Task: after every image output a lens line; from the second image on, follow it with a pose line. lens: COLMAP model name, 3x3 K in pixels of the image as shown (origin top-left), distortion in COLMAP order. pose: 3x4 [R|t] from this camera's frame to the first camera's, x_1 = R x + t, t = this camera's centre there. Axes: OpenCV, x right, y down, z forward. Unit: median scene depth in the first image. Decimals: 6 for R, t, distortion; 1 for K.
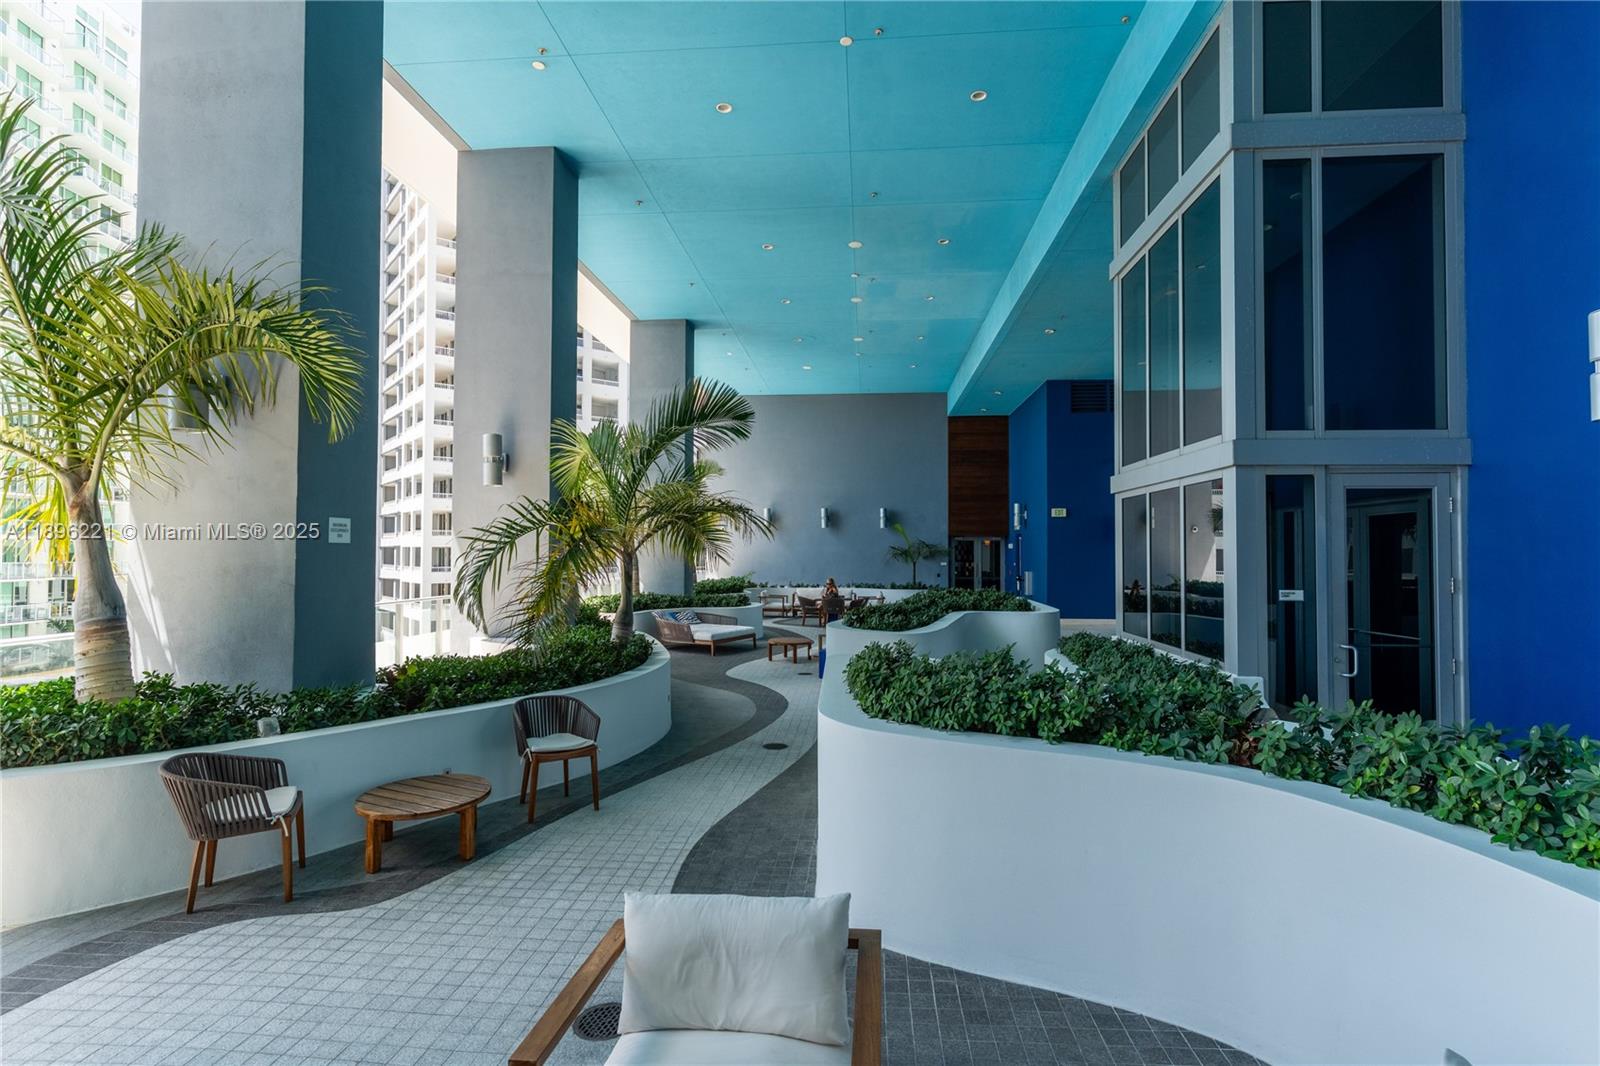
lens RADIAL K [[766.3, 0, 799.9], [0, 766.3, 535.6], [0, 0, 1]] dist [0.004331, -0.001085]
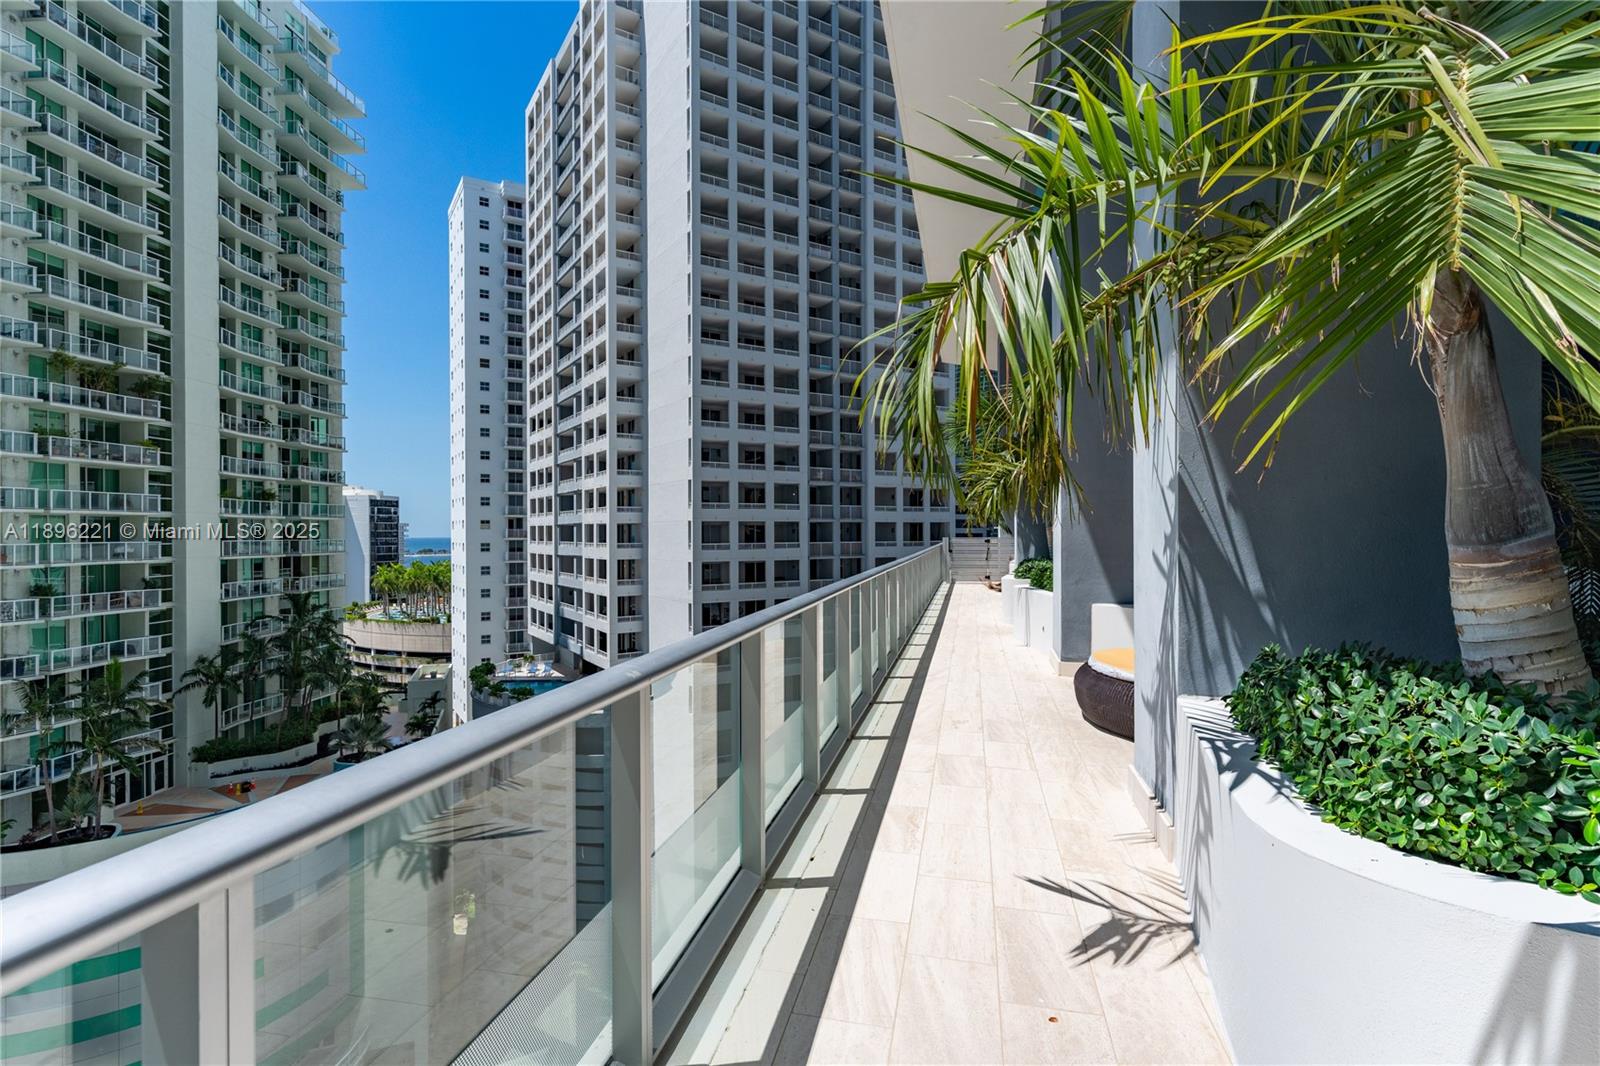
lens RADIAL K [[766.3, 0, 802.2], [0, 766.3, 534.1], [0, 0, 1]] dist [0.004331, -0.001085]
pose [[0.990951, -0.003799, -0.134172, -0.100406], [0.006793, 0.999738, 0.021864, 0.007648], [0.134053, -0.022578, 0.990717, 0.036332]]
